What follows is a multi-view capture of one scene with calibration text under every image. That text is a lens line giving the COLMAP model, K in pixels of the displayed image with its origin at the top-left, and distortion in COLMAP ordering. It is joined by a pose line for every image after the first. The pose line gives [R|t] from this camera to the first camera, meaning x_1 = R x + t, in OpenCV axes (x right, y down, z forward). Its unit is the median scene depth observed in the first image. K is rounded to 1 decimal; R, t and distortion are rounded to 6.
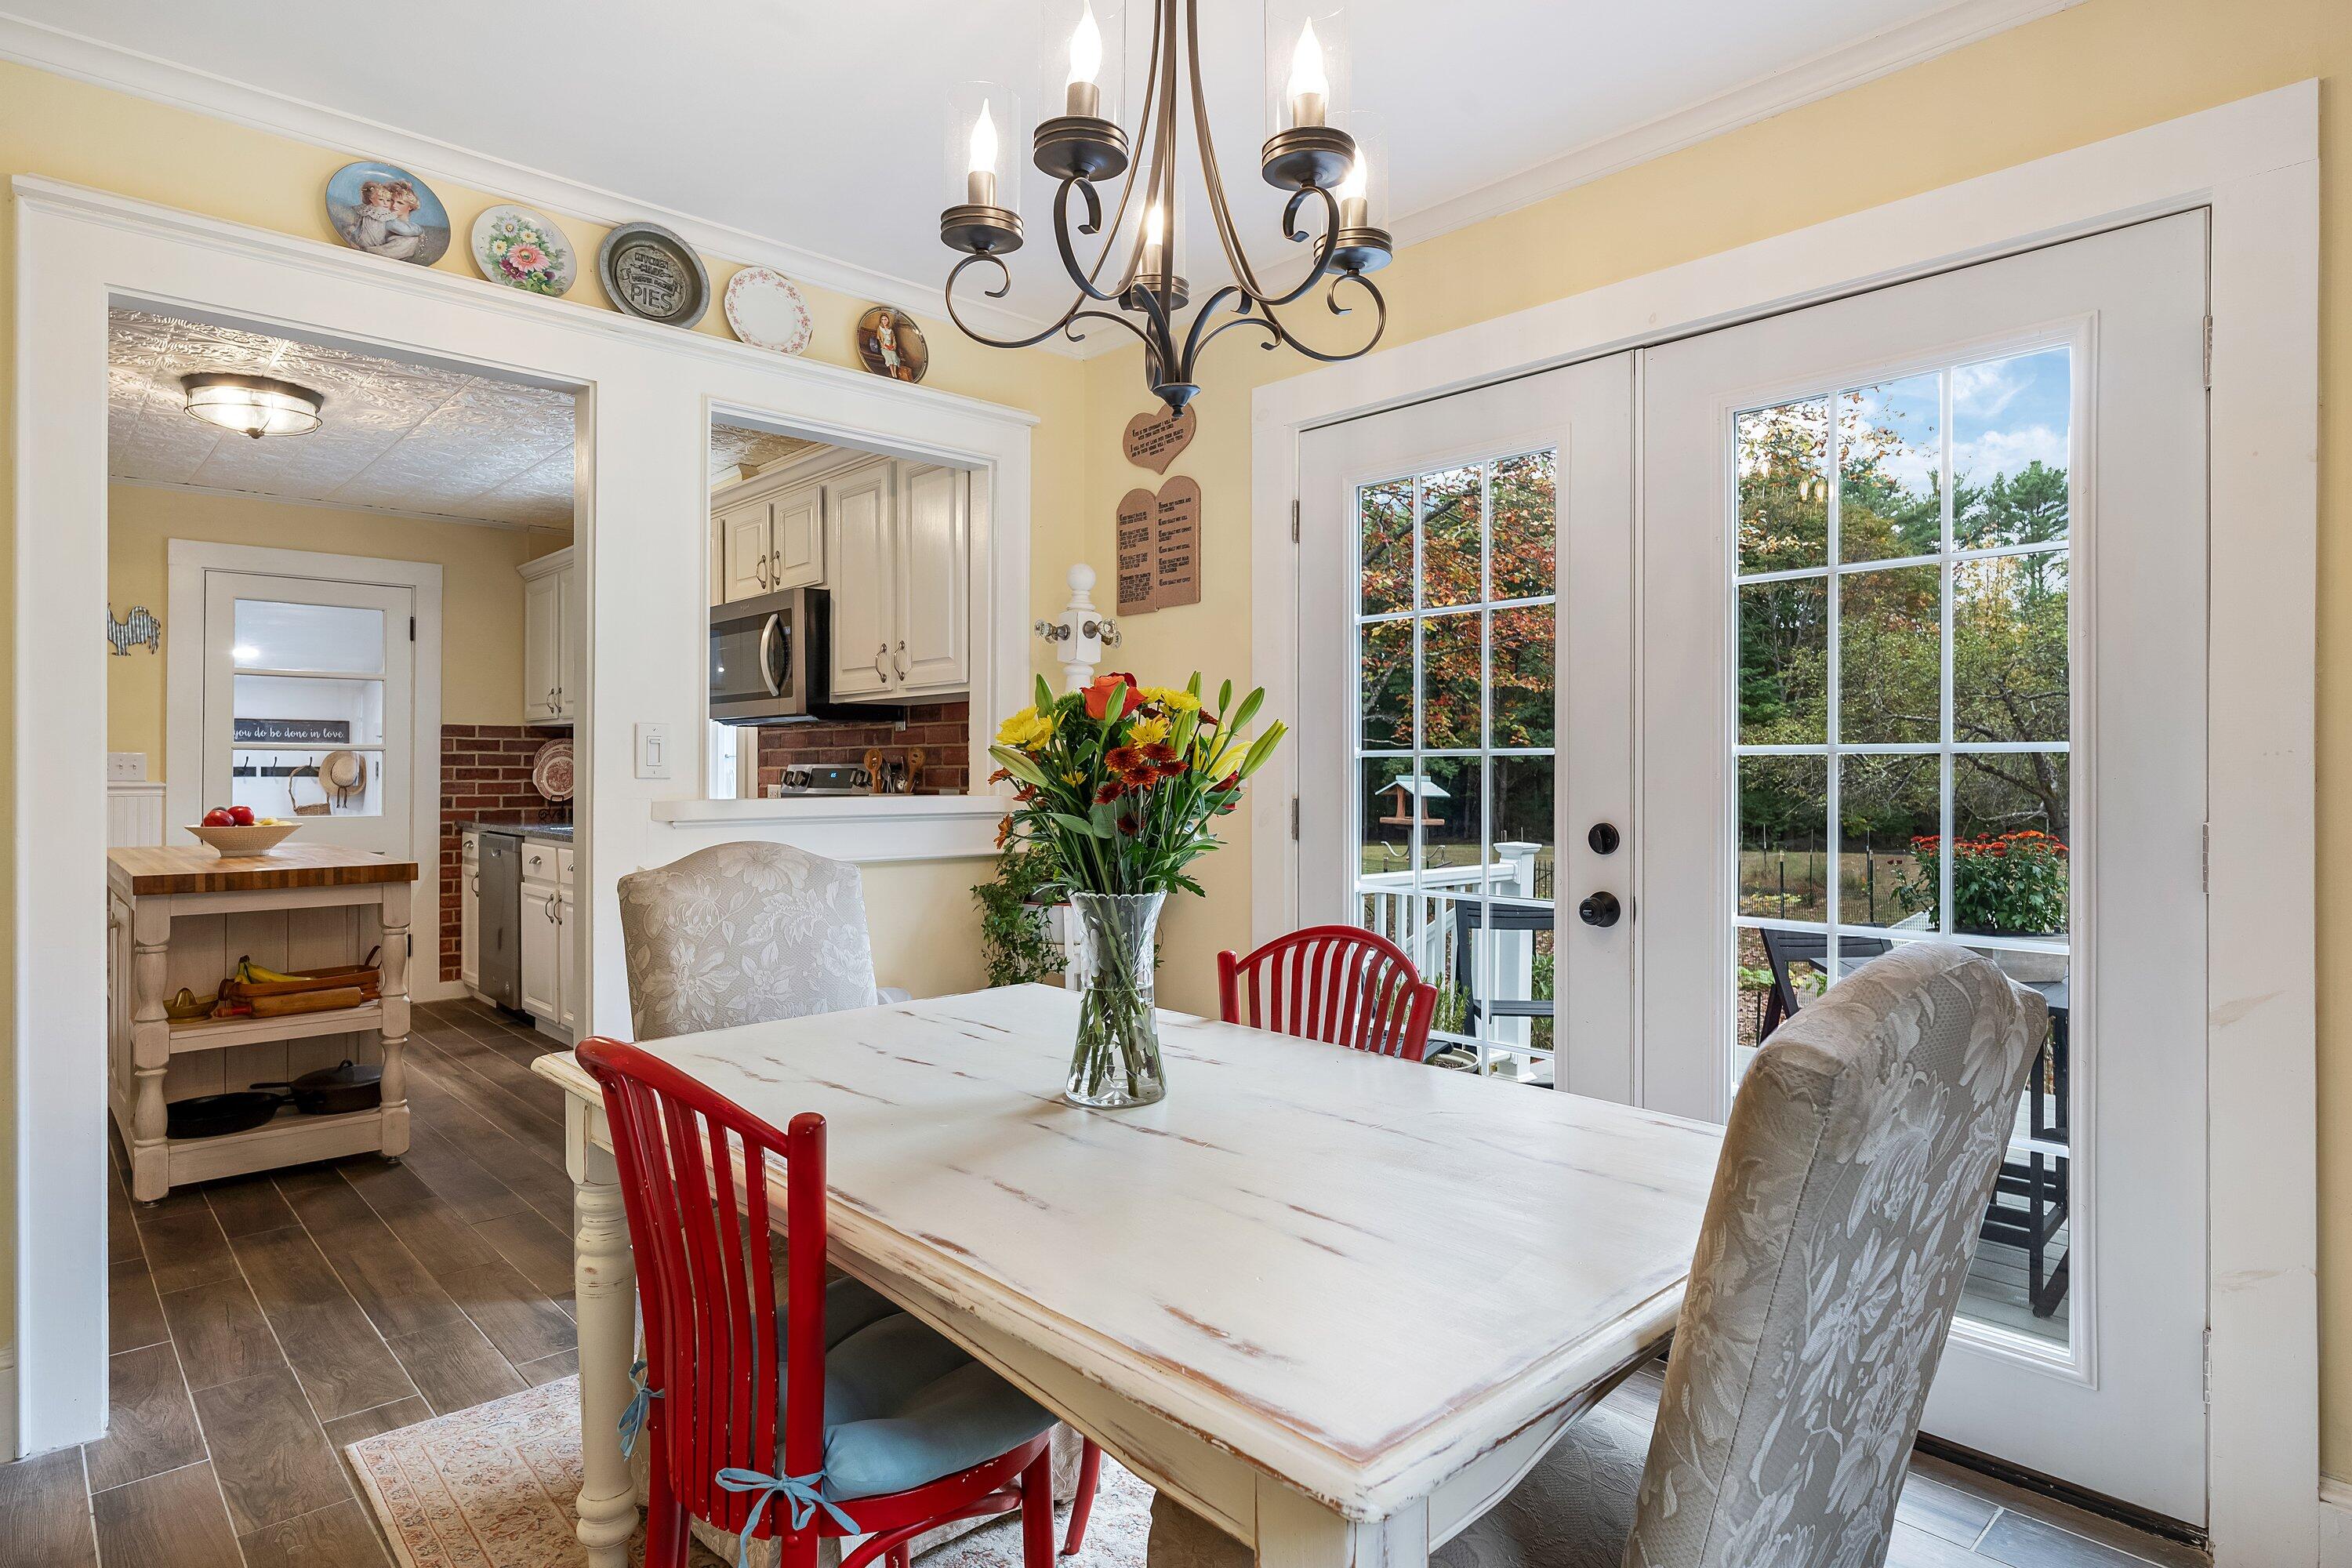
lens RADIAL K [[1269.7, 0, 1185.2], [0, 1269.7, 761.4], [0, 0, 1]] dist [-0.007664, 0.001054]
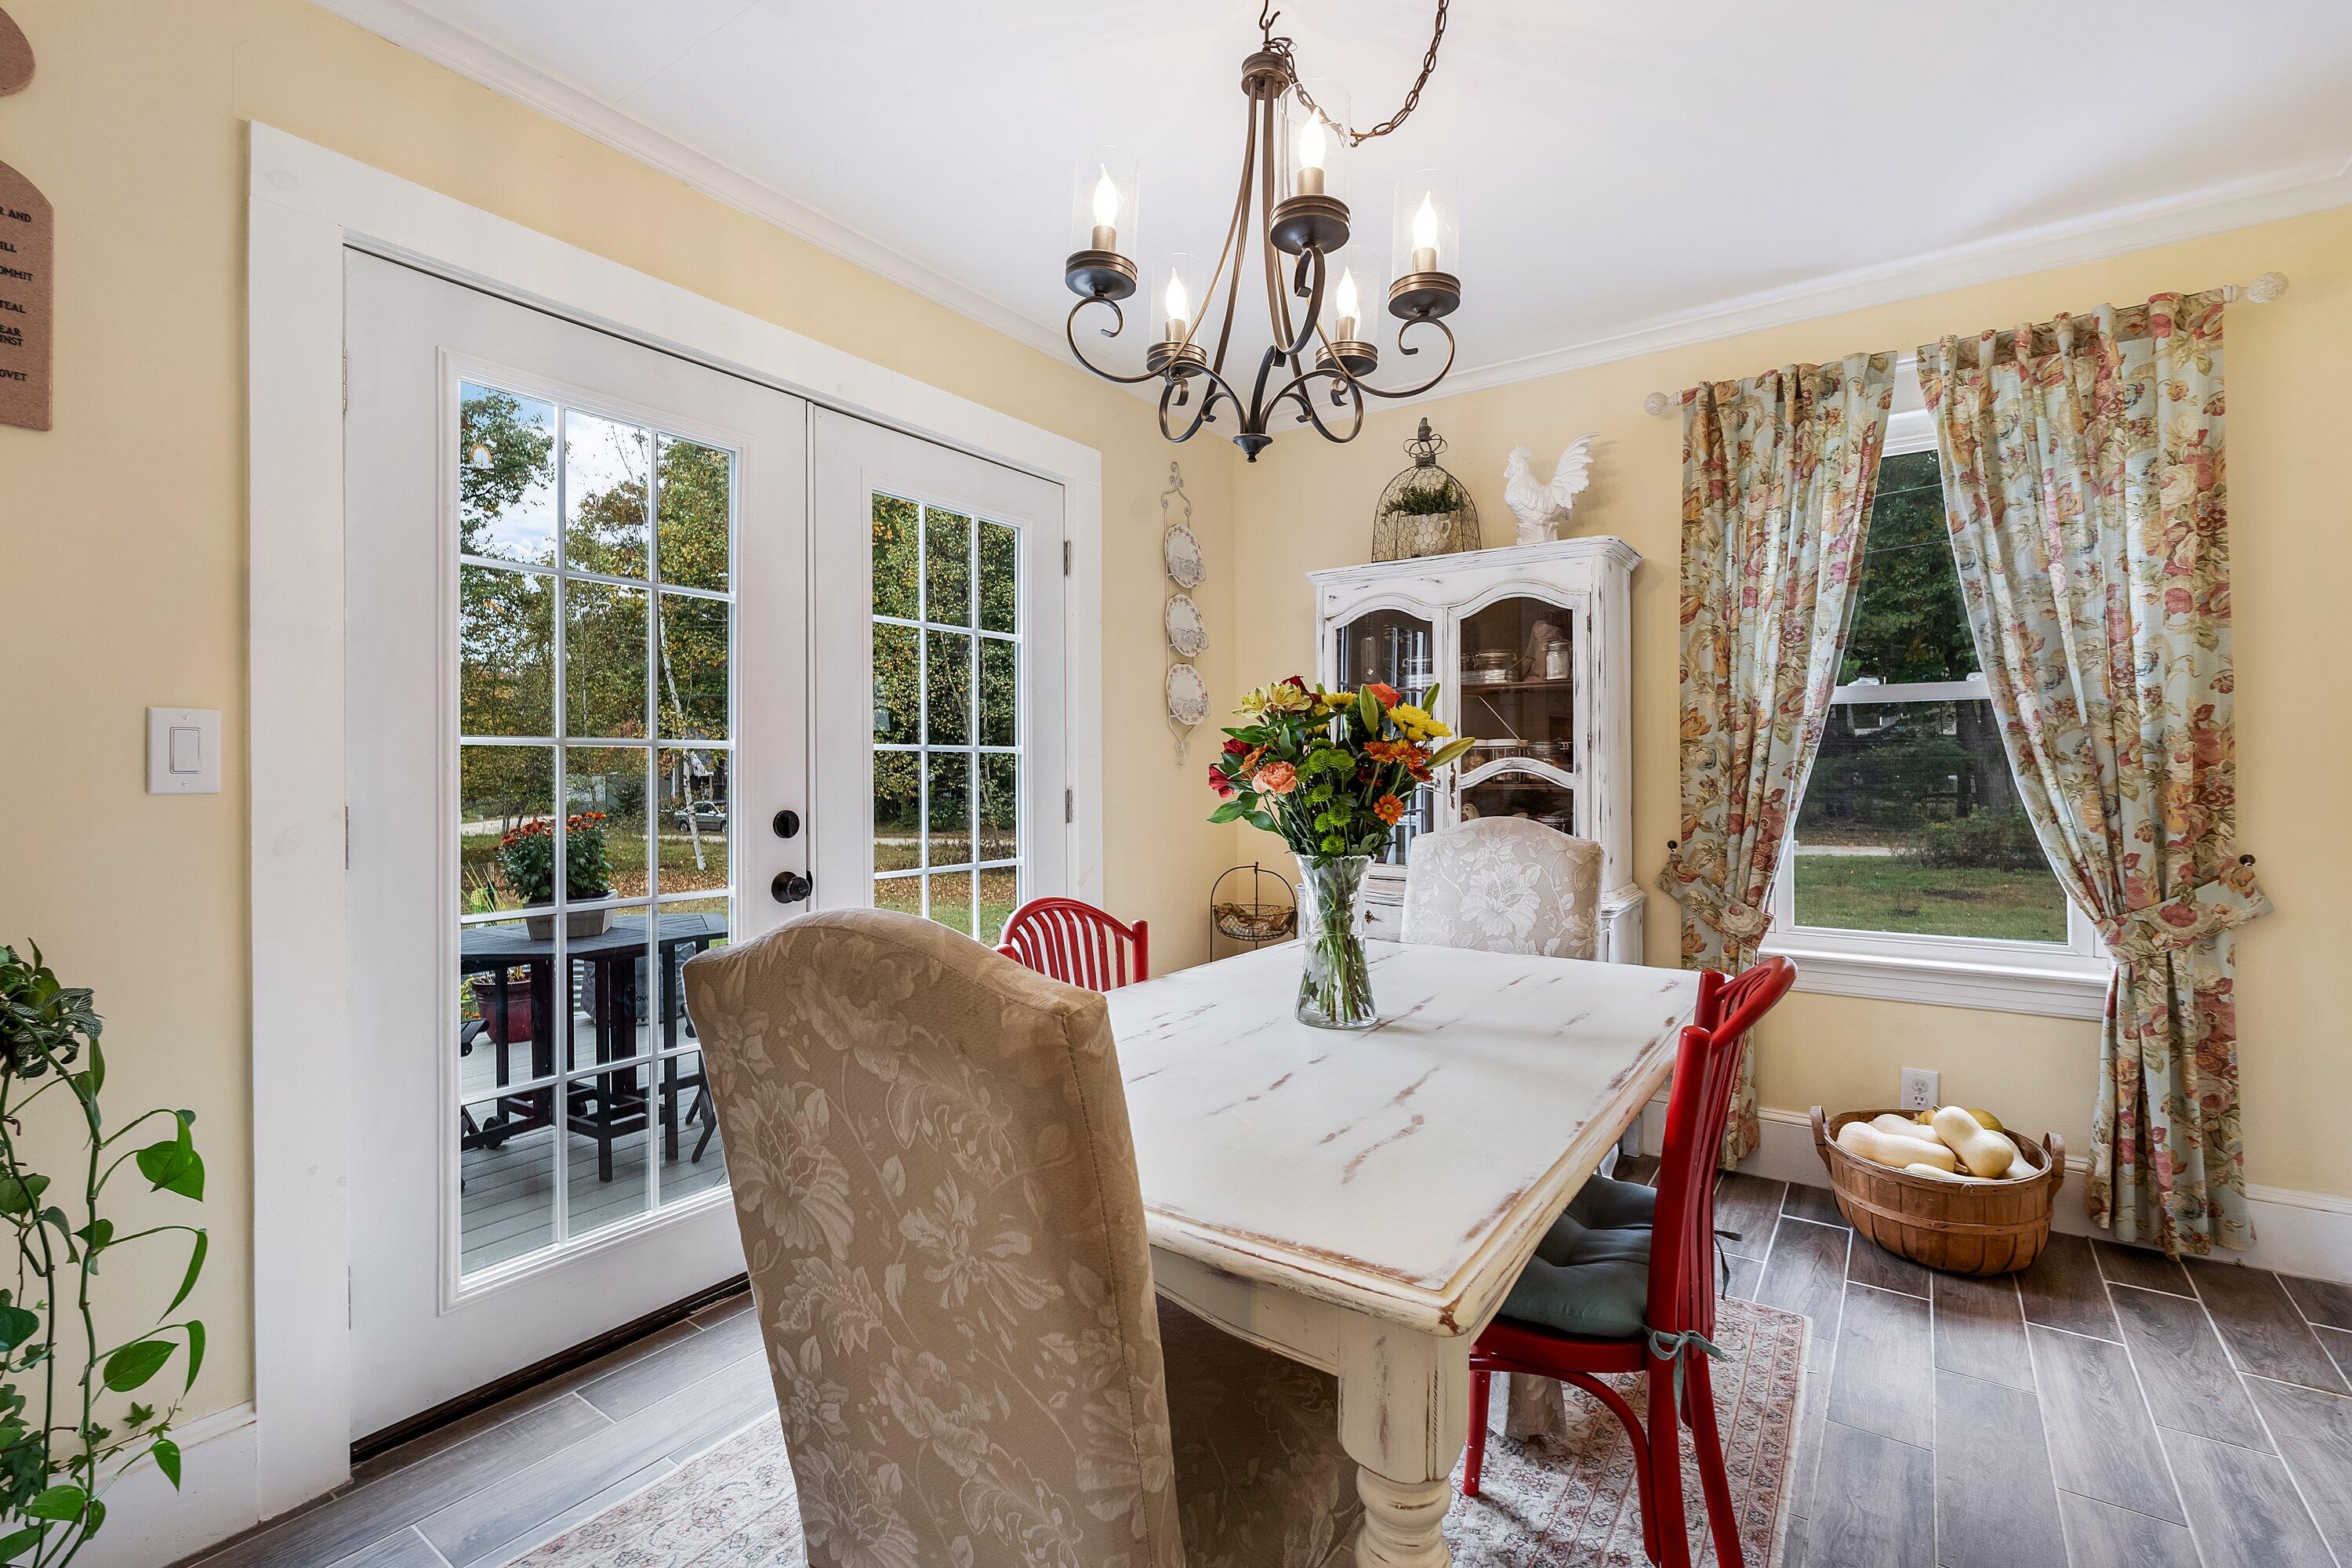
lens RADIAL K [[1030.4, 0, 1162.5], [0, 1030.4, 760.9], [0, 0, 1]] dist [-0.008118, 0.001289]
pose [[-0.202177, 0.000933, 0.979349, -0.400100], [-0.001401, 0.999998, -0.001242, -0.006496], [-0.979348, -0.001623, -0.202176, 0.610752]]
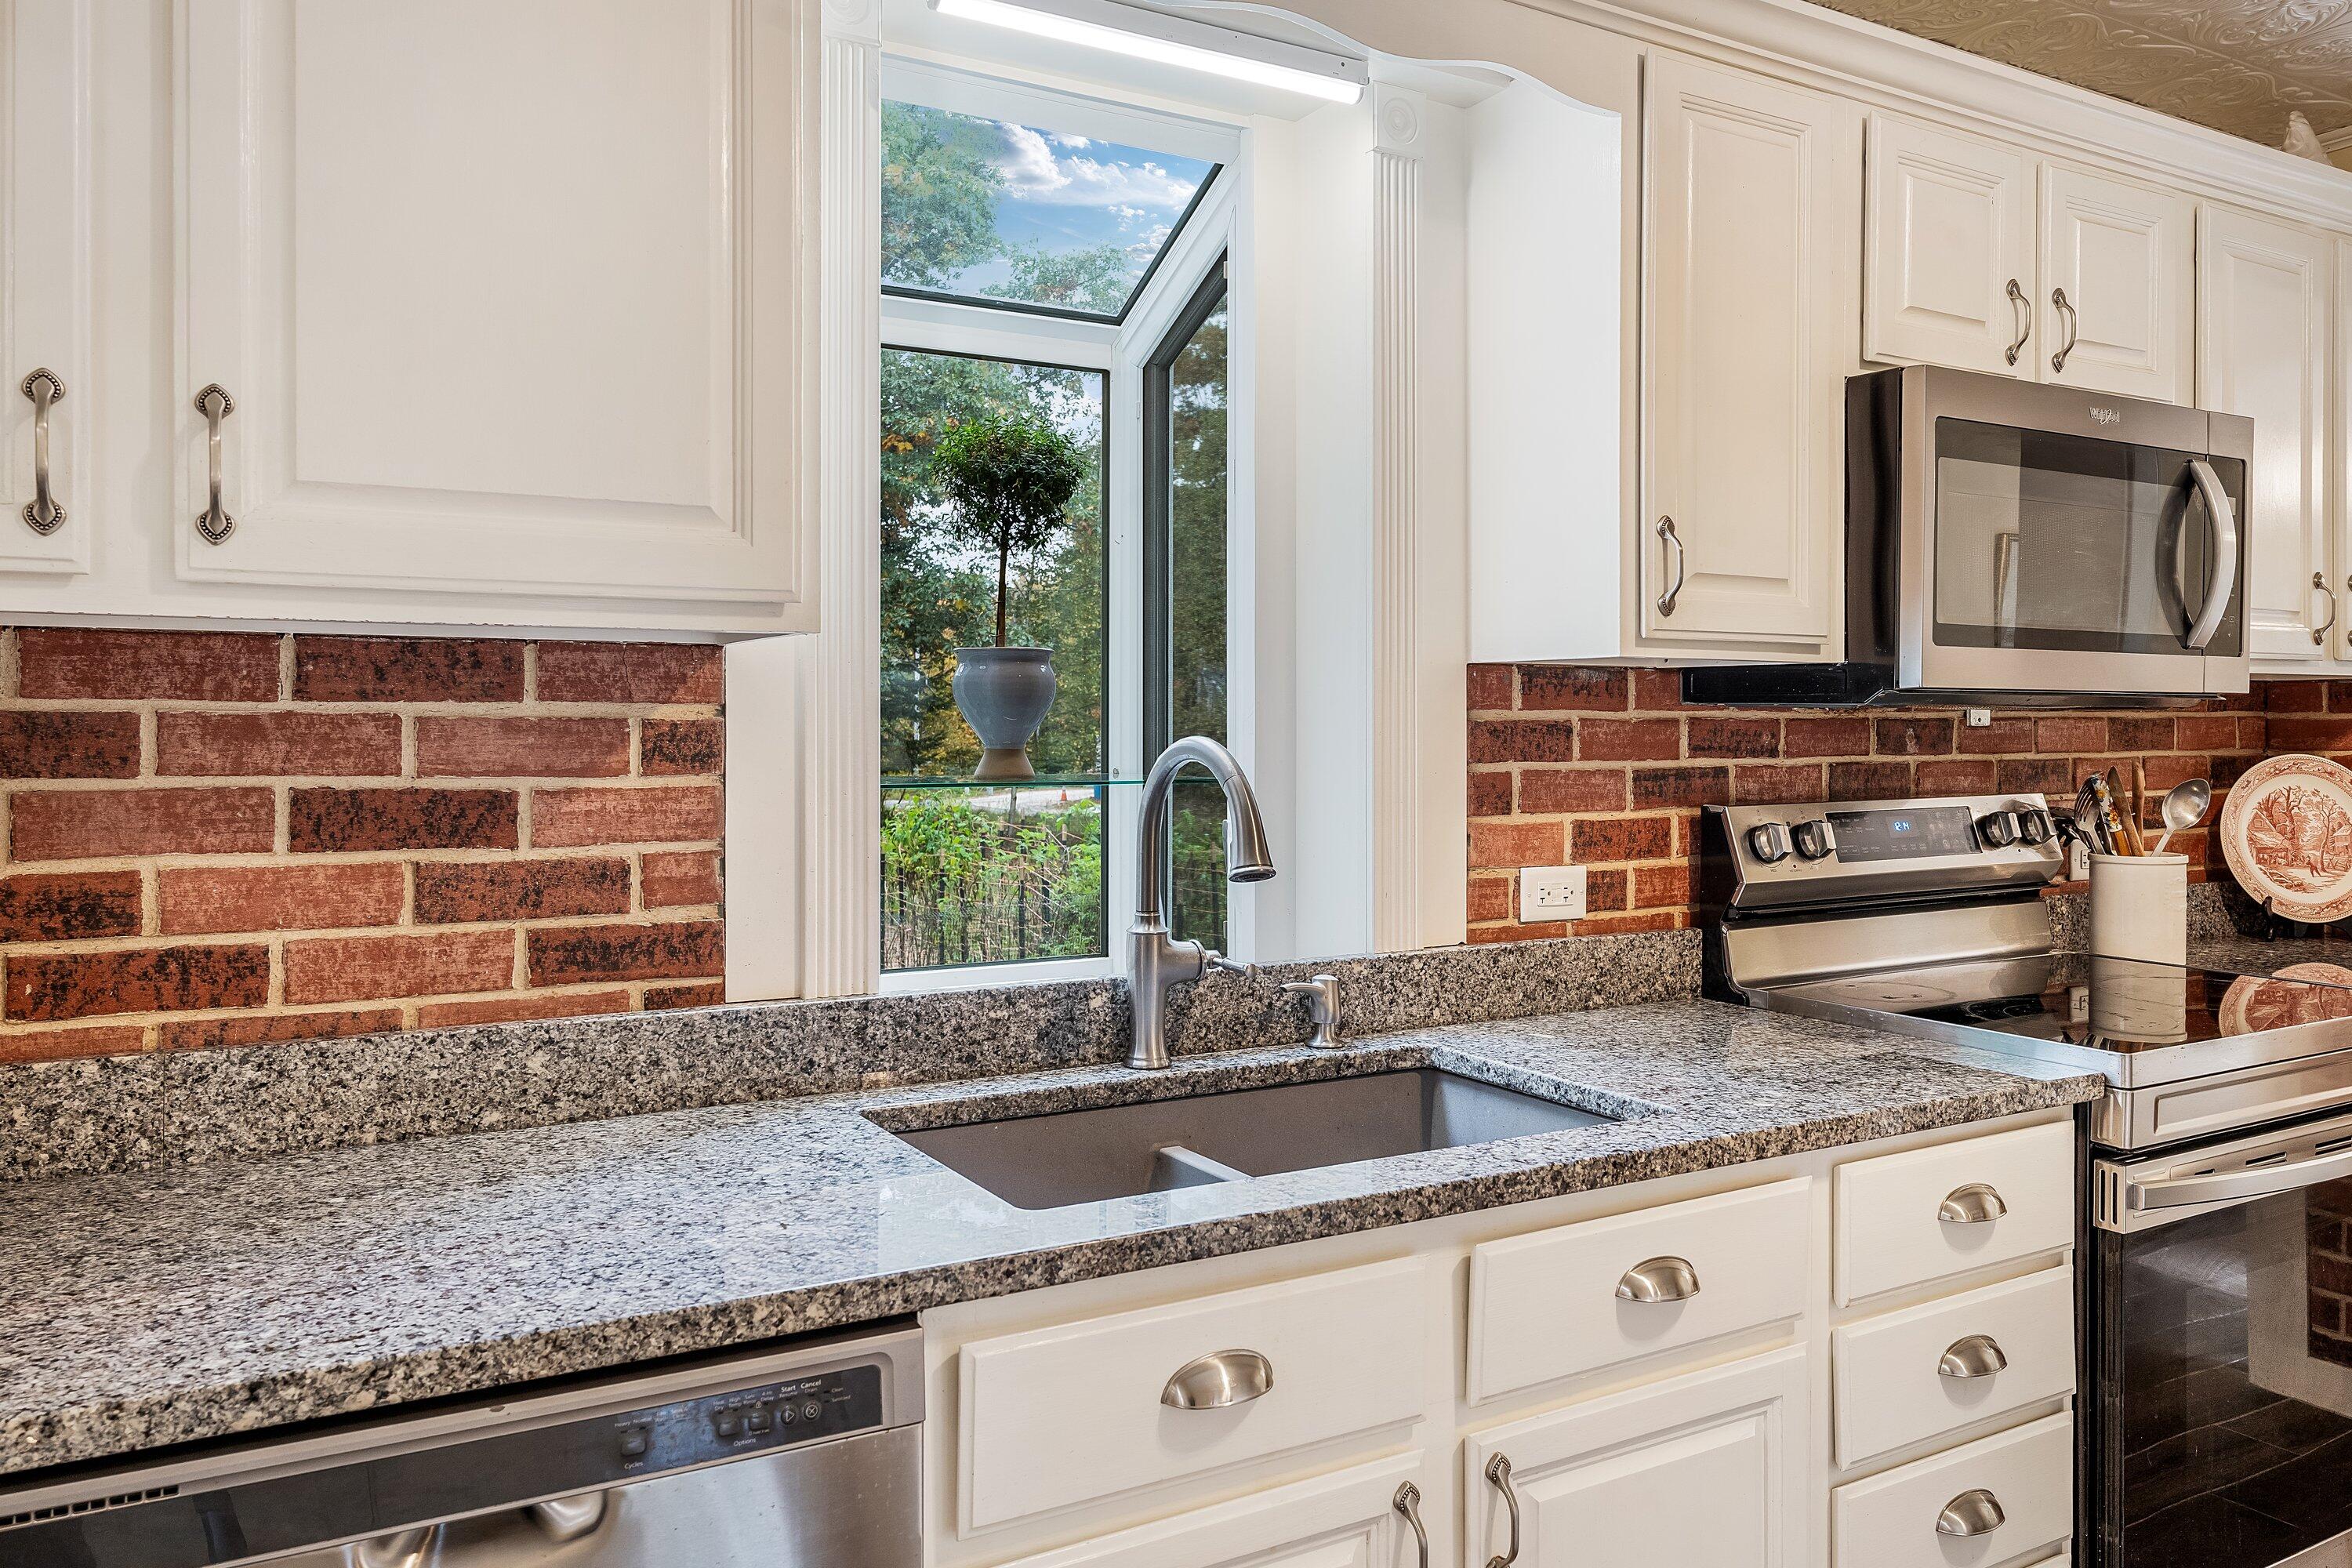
lens RADIAL K [[1687.4, 0, 1180.3], [0, 1687.4, 726.4], [0, 0, 1]] dist [0.002271, 0.001147]
pose [[0.230768, -0.000774, 0.973009, -0.650924], [-0.005118, 0.999985, 0.002009, -0.016538], [-0.972995, -0.005444, 0.230760, 0.813886]]
